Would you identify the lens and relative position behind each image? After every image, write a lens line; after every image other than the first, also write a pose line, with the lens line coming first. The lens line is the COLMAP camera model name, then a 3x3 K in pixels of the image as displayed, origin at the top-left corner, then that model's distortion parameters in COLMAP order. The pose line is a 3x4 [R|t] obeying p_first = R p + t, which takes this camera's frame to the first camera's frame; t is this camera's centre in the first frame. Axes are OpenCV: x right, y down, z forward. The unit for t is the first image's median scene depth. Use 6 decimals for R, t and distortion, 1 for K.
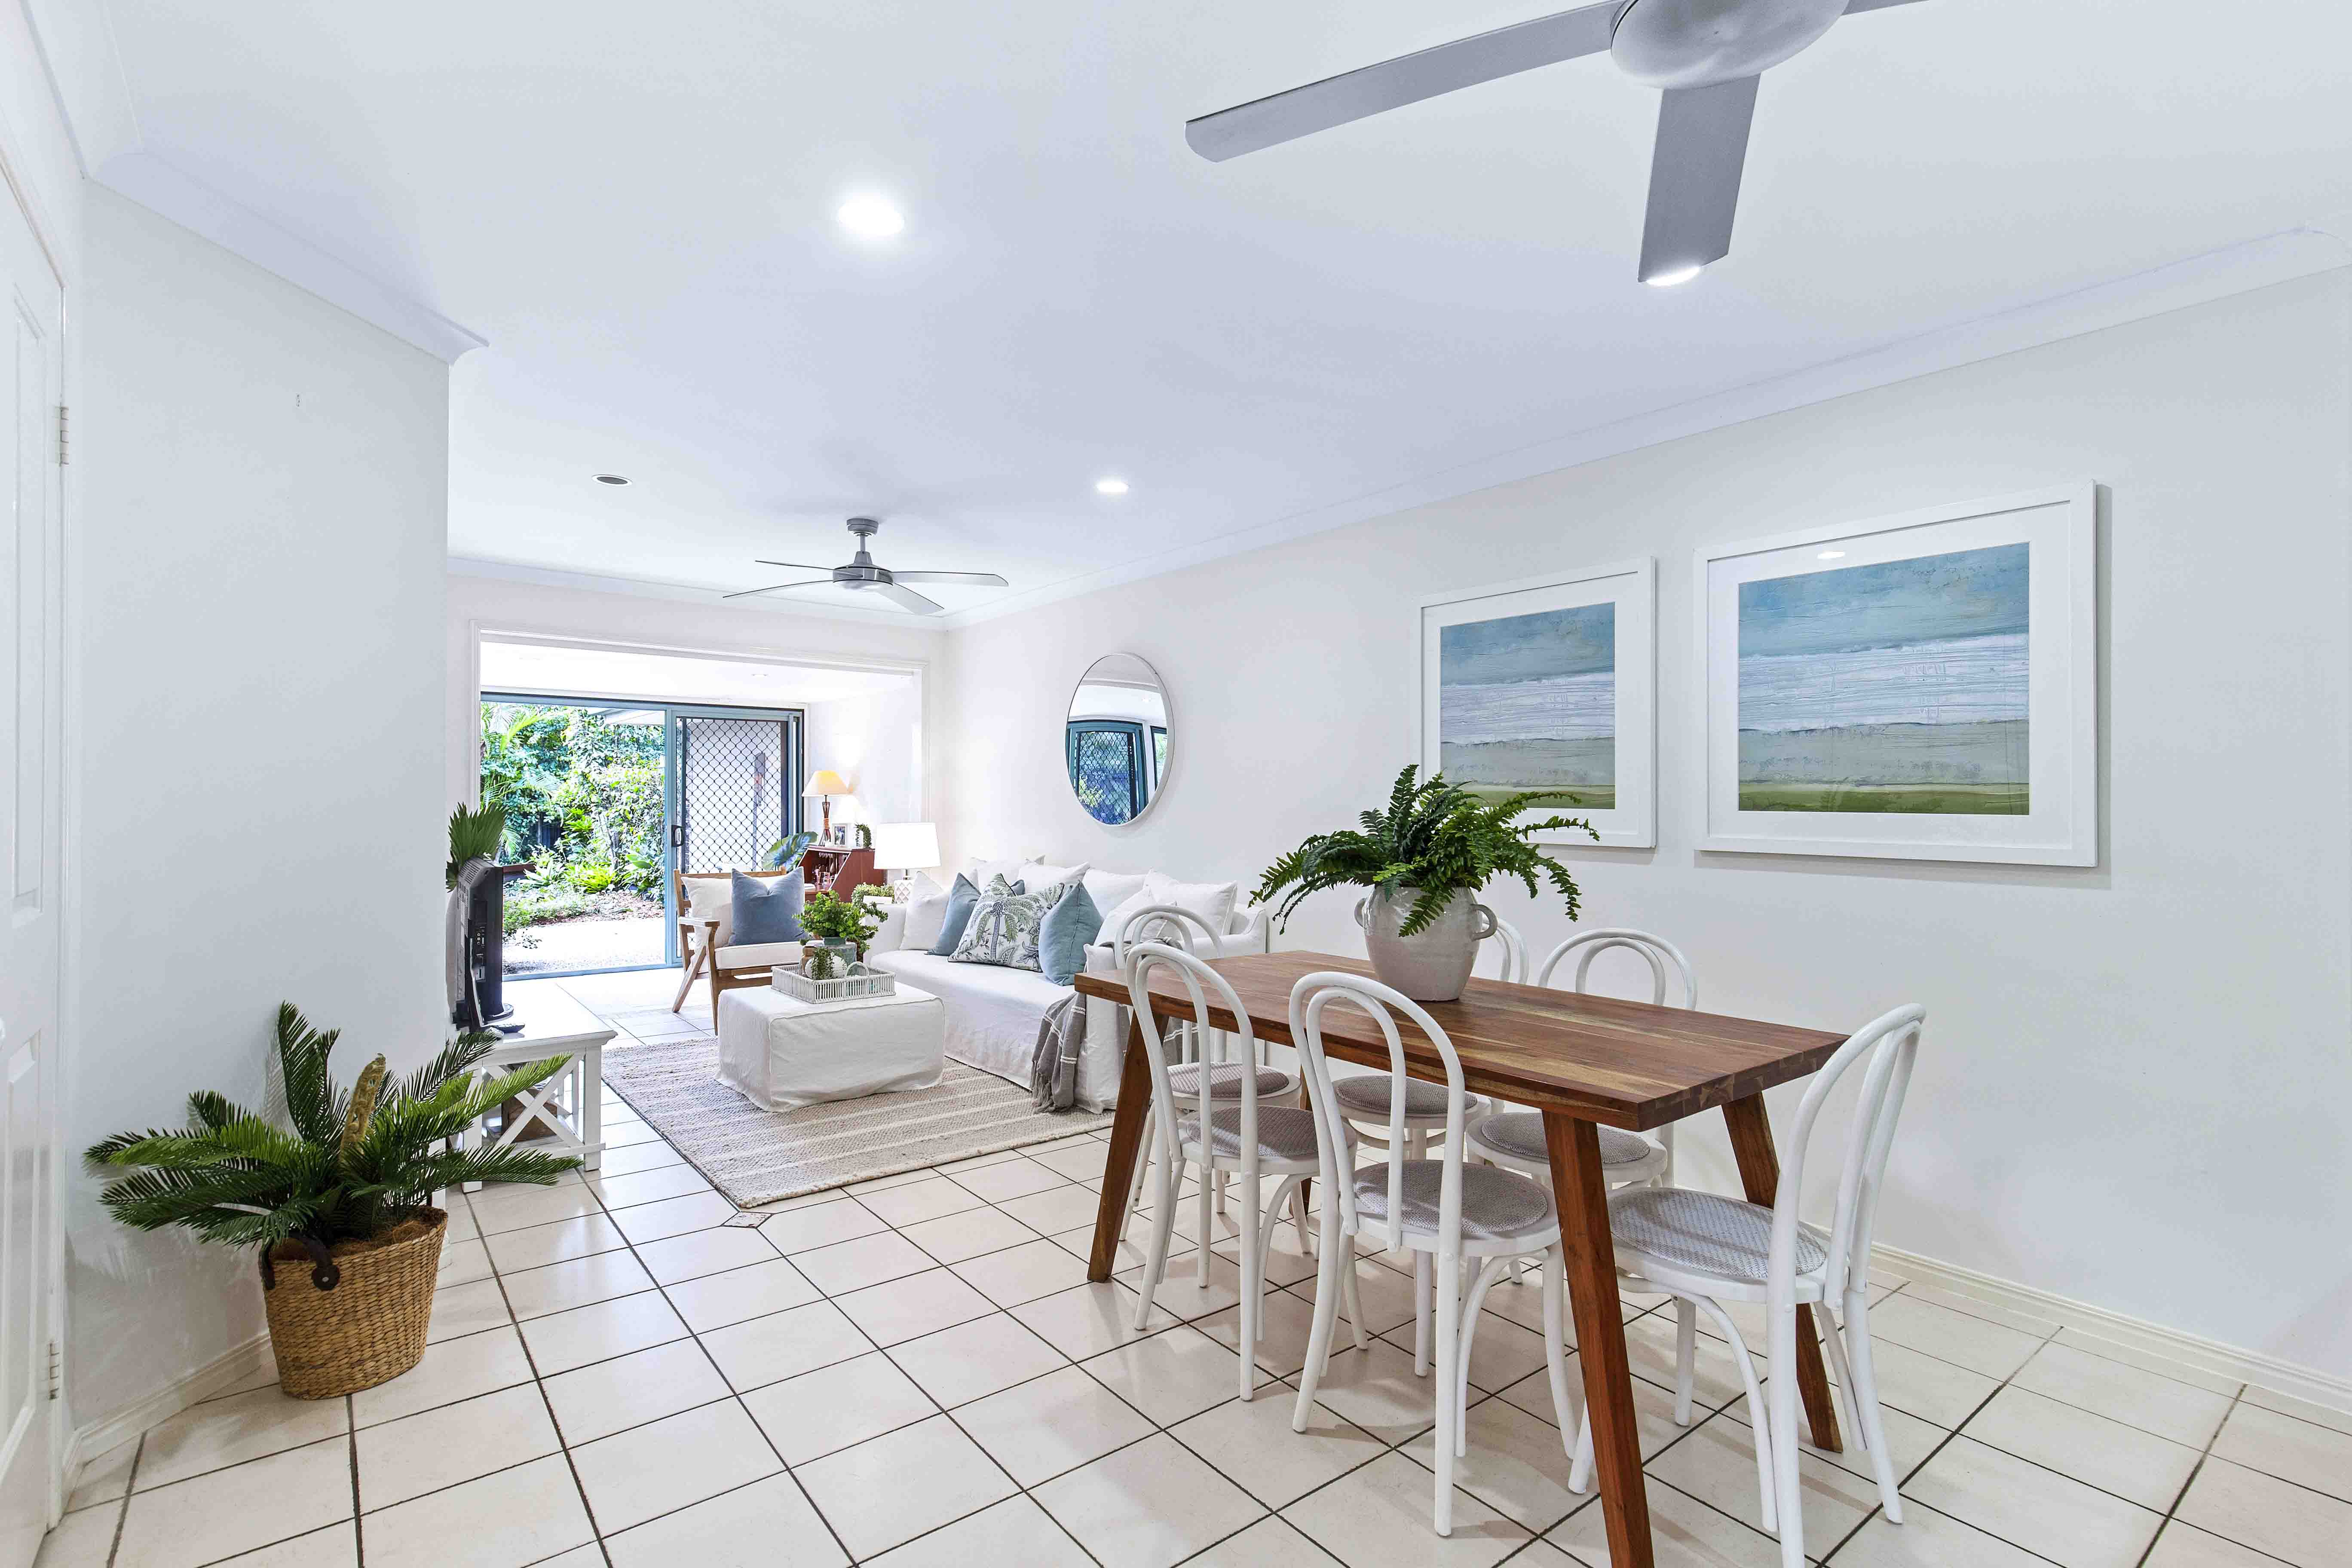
lens RADIAL K [[1116.5, 0, 1185.4], [0, 1116.5, 794.9], [0, 0, 1]] dist [-0.000645, -0.000321]
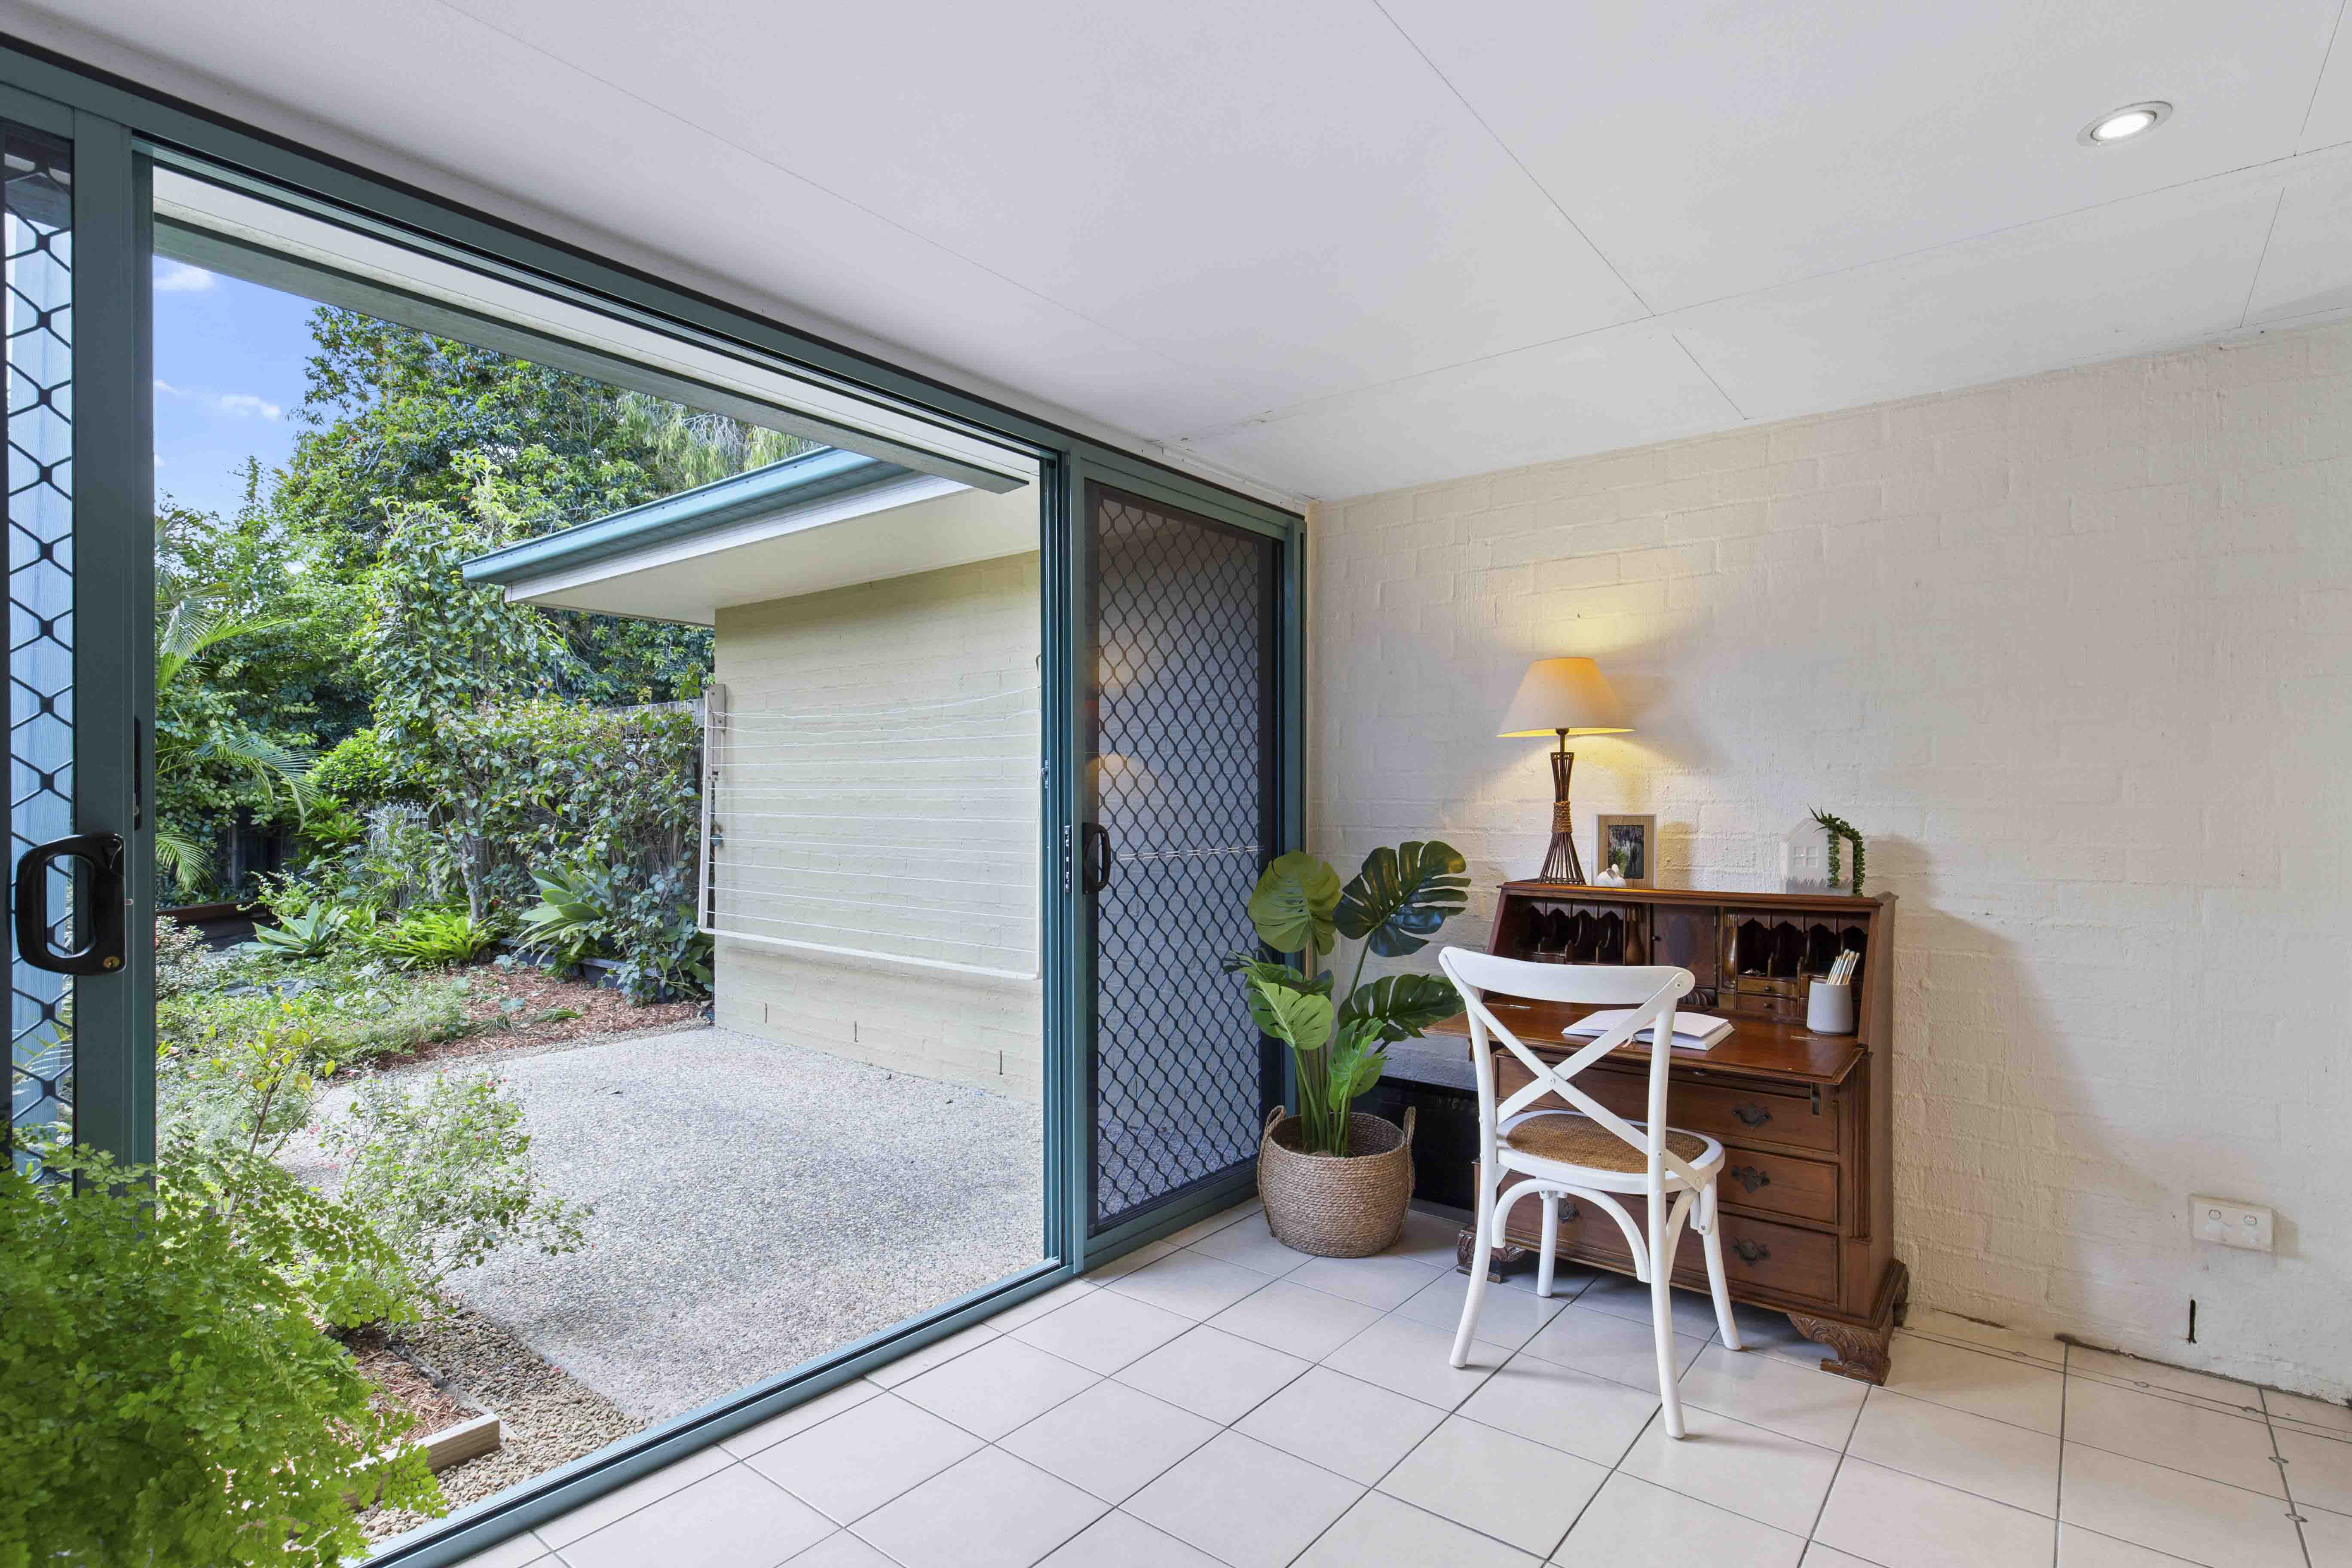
lens RADIAL K [[1116.5, 0, 1183.3], [0, 1116.5, 800.1], [0, 0, 1]] dist [-0.000645, -0.000321]
pose [[0.968981, 0.000101, 0.247136, -0.273348], [-0.001025, 0.999993, 0.003609, 0.010355], [-0.247134, -0.003750, 0.968974, 0.367849]]
